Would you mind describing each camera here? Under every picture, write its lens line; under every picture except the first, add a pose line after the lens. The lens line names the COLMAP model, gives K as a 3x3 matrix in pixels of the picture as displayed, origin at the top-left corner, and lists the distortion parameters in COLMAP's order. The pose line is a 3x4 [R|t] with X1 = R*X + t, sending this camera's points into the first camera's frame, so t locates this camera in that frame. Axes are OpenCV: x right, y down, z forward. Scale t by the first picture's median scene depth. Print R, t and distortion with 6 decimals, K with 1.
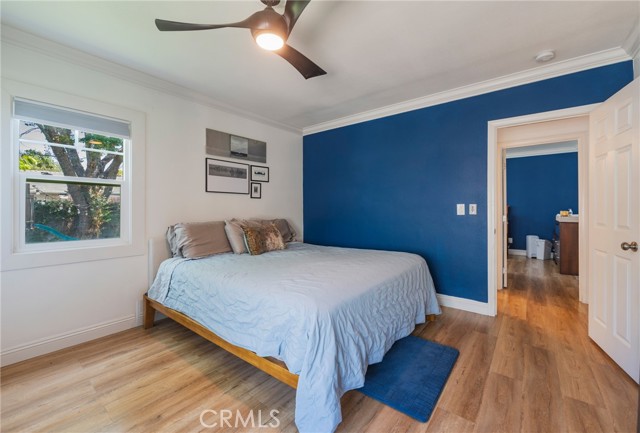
lens RADIAL K [[270.1, 0, 321.2], [0, 270.1, 211.3], [0, 0, 1]] dist [0.000896, 0.001100]
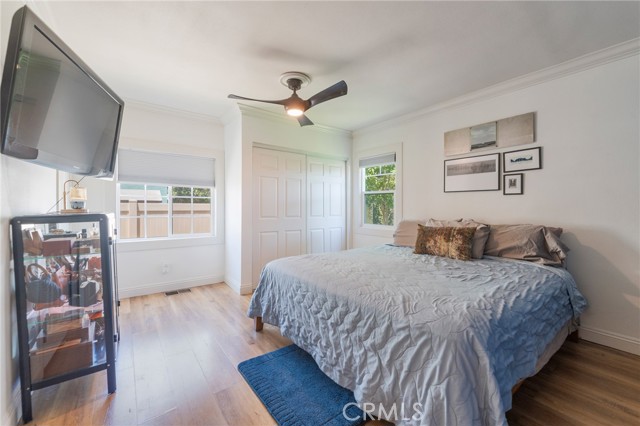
lens RADIAL K [[257.8, 0, 321.5], [0, 257.8, 211.3], [0, 0, 1]] dist [0.003984, -0.000041]
pose [[-0.259806, 0.018343, -0.965487, 0.616949], [-0.012468, 0.999673, 0.022347, -0.011853], [0.965580, 0.017843, -0.259492, 0.706087]]
